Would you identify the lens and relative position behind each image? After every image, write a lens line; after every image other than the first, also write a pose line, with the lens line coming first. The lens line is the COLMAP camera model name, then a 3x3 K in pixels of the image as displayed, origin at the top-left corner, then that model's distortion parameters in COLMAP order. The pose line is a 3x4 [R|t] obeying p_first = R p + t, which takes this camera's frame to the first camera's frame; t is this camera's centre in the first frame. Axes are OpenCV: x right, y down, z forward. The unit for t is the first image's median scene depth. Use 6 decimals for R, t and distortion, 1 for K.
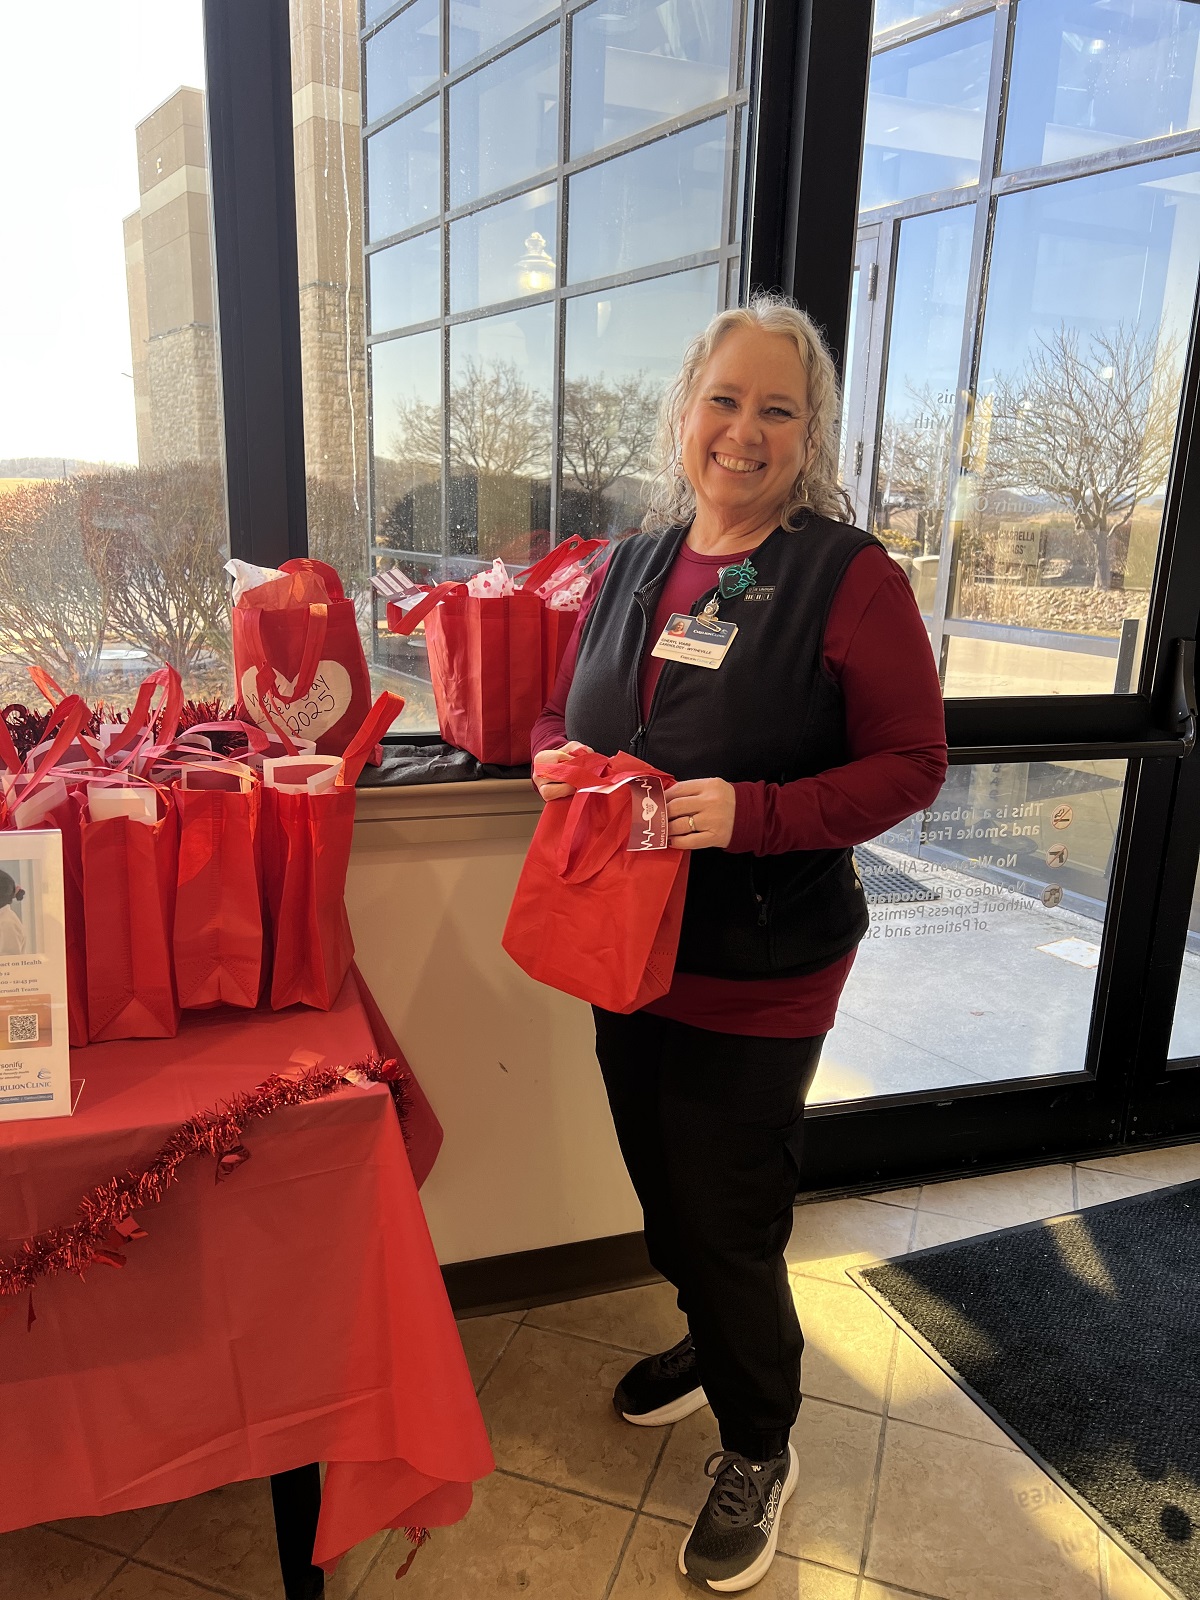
lens RADIAL K [[1217.3, 0, 588.1], [0, 1217.3, 817.7], [0, 0, 1]] dist [0.049273, -0.061310]
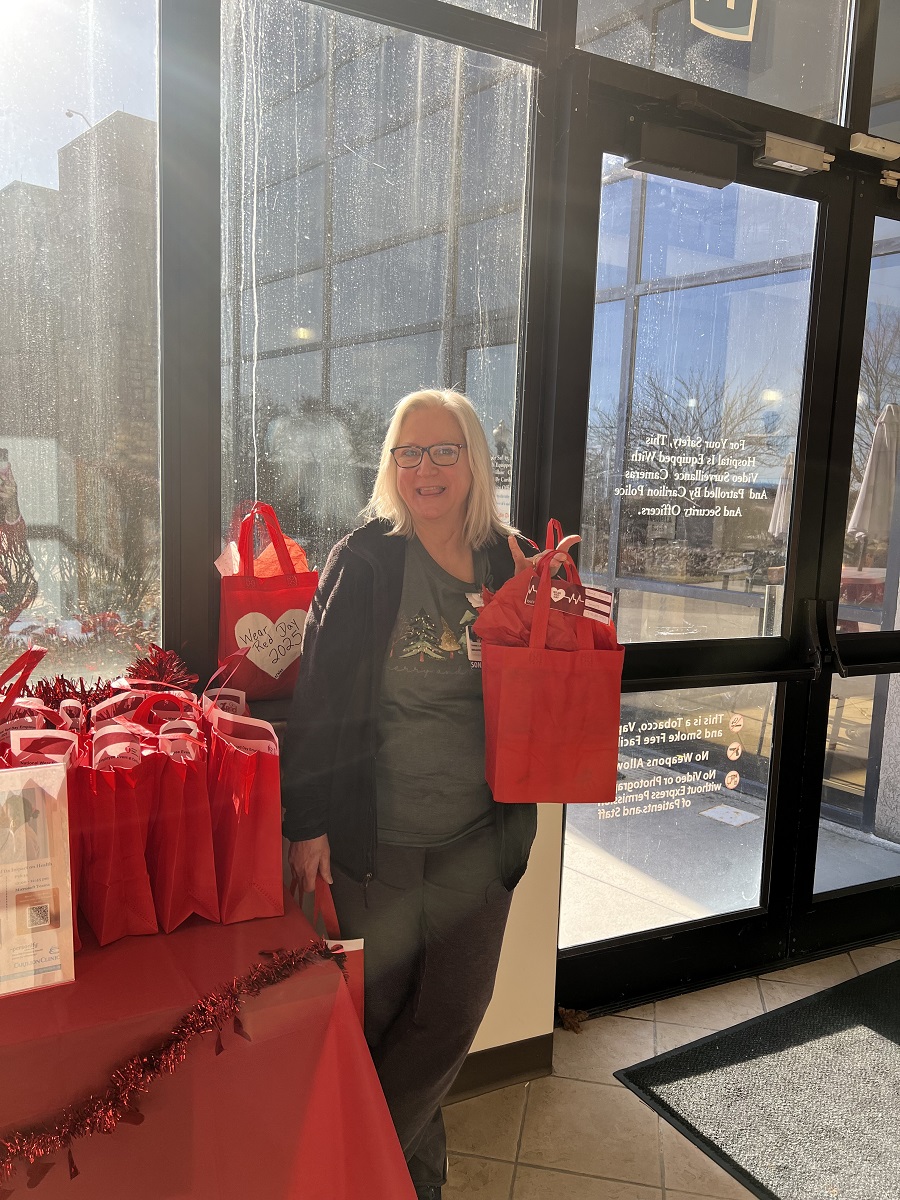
lens RADIAL K [[919.0, 0, 448.0], [0, 919.0, 597.1], [0, 0, 1]] dist [0.030825, -0.034053]
pose [[0.990084, -0.010531, 0.140082, -0.092079], [0.028287, 0.991706, -0.125374, -0.020931], [-0.137600, 0.128093, 0.982170, -0.025107]]
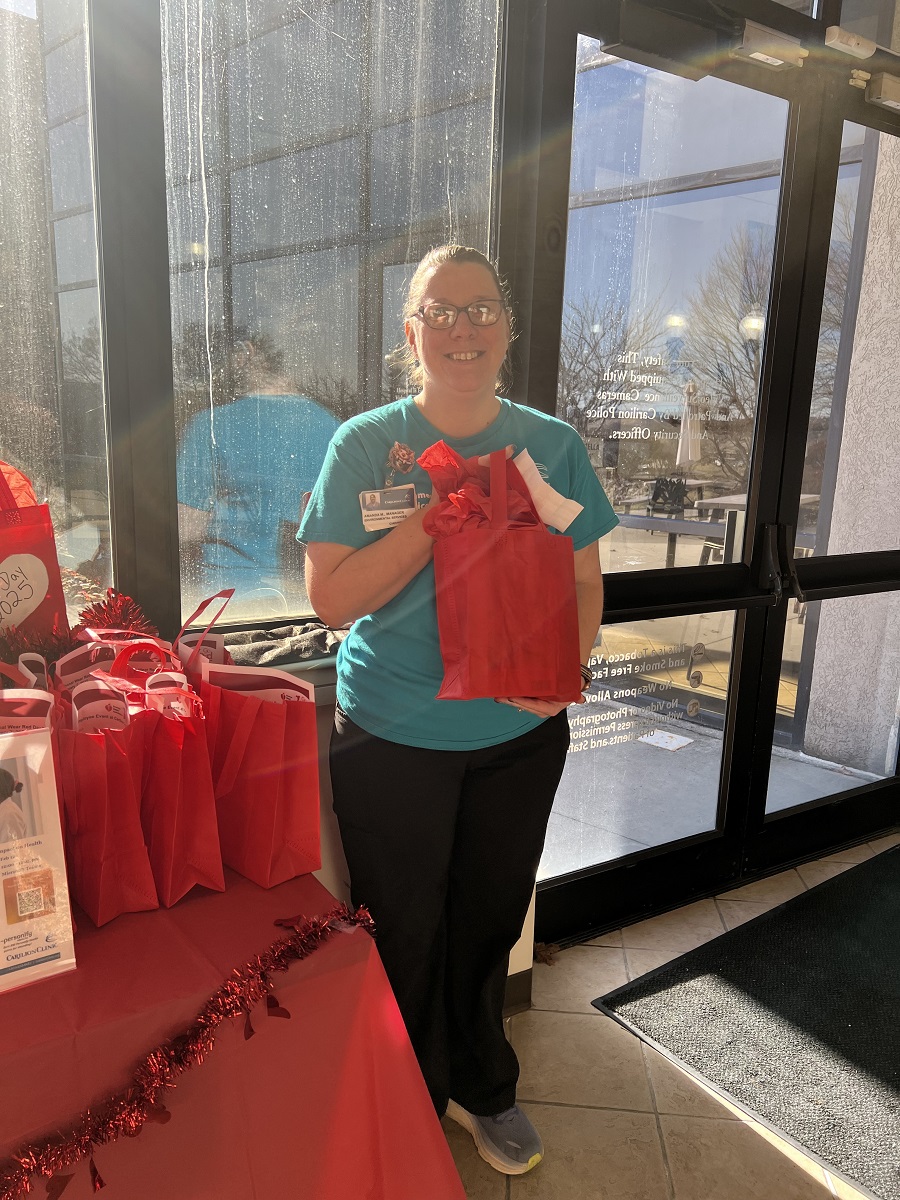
lens RADIAL K [[916.2, 0, 440.3], [0, 916.2, 613.3], [0, 0, 1]] dist [0.047520, -0.060192]
pose [[0.969456, -0.051143, 0.239876, -0.150554], [0.060270, 0.997705, -0.030862, -0.029303], [-0.237747, 0.044376, 0.970313, 0.040118]]
